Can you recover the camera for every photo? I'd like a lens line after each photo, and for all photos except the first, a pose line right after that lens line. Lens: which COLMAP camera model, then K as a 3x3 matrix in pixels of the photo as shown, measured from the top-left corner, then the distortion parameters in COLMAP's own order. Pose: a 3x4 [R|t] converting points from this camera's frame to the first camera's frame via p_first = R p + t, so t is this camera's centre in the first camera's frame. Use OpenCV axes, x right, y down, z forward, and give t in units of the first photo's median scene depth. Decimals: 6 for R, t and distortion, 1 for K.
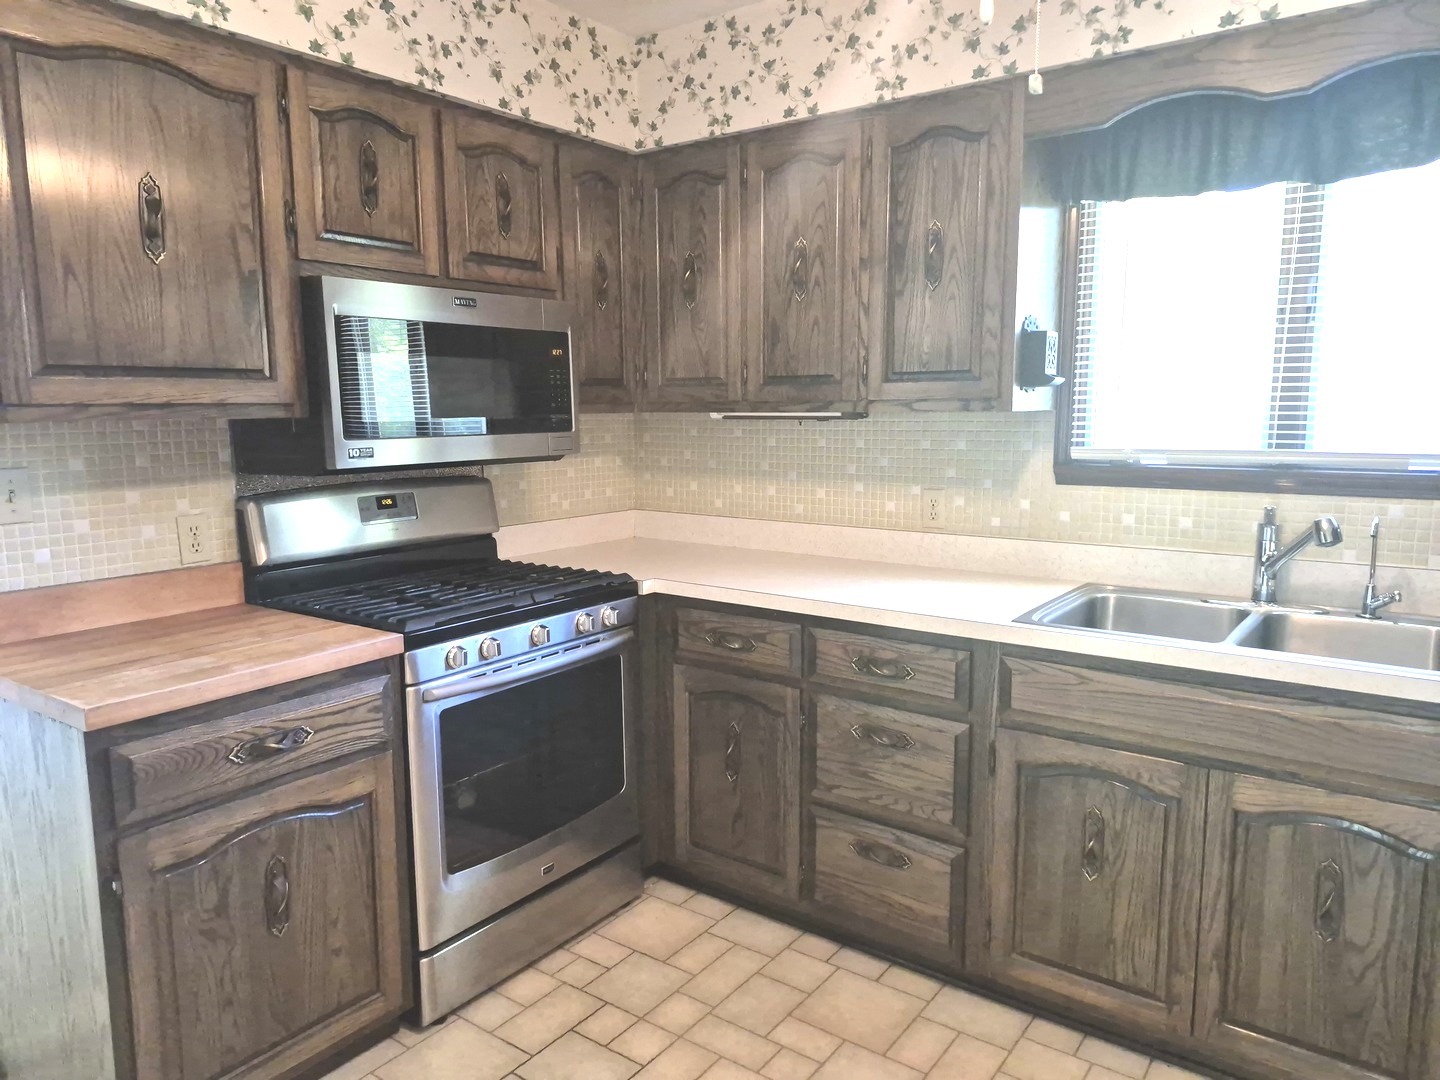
lens RADIAL K [[992.4, 0, 721.6], [0, 992.4, 544.1], [0, 0, 1]] dist [0.024649, -0.015788]
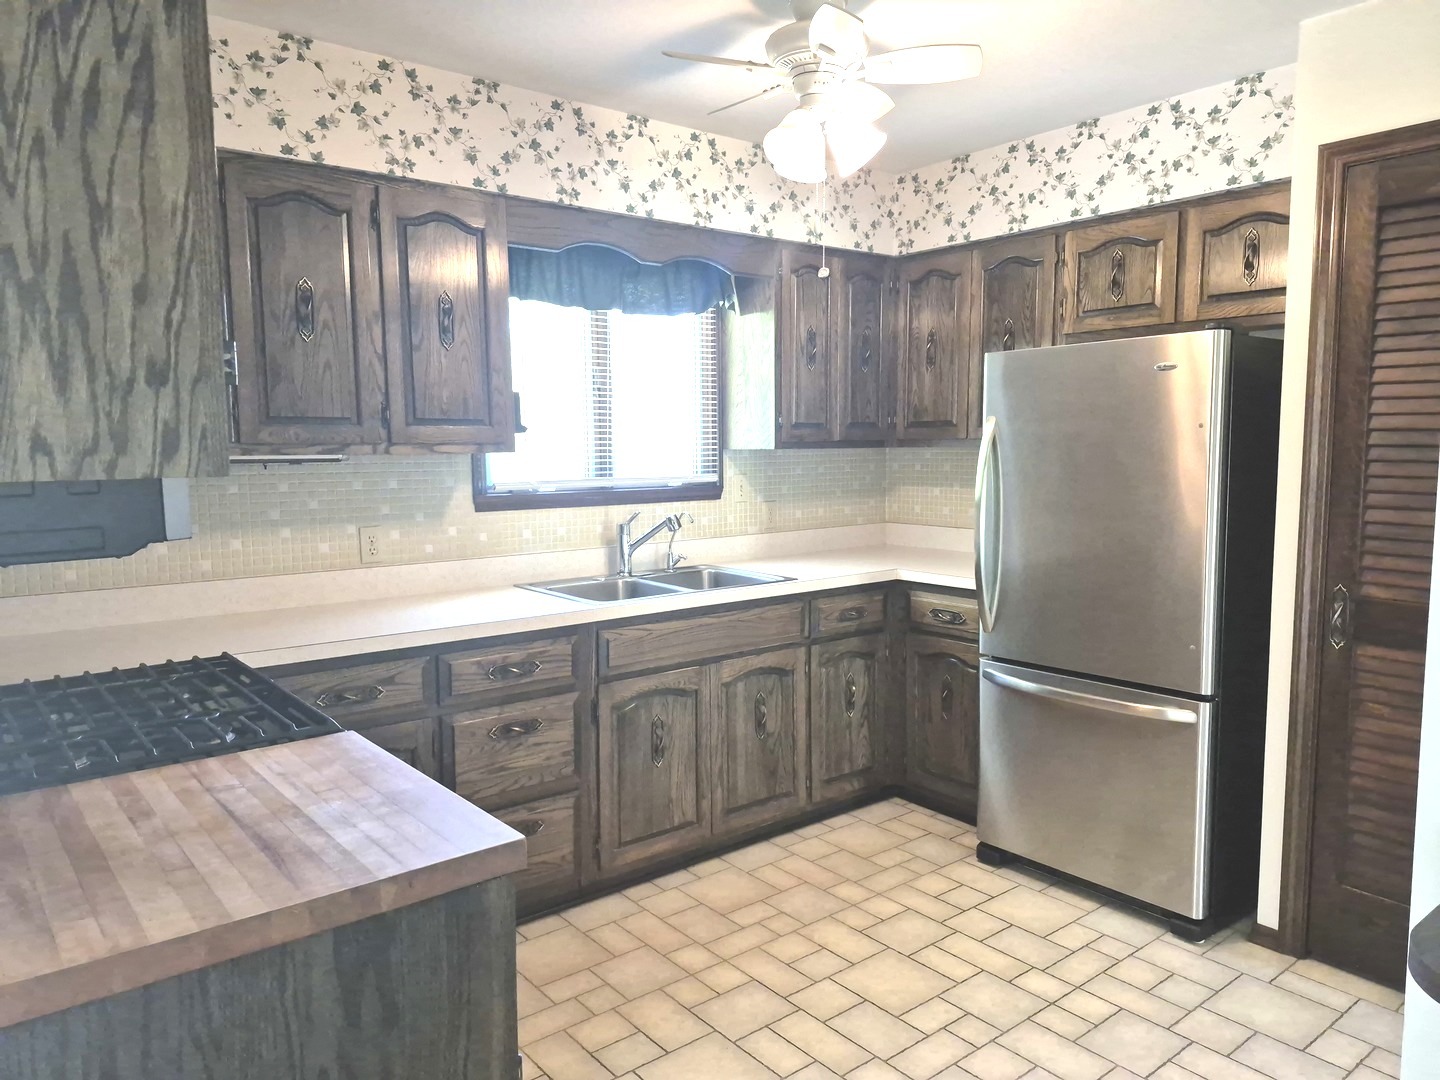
lens RADIAL K [[992.4, 0, 721.9], [0, 992.4, 546.0], [0, 0, 1]] dist [0.024649, -0.015788]
pose [[0.240169, -0.090887, 0.966467, -0.846150], [0.141845, 0.988207, 0.057683, -0.049077], [-0.960312, 0.123235, 0.250228, 0.423084]]
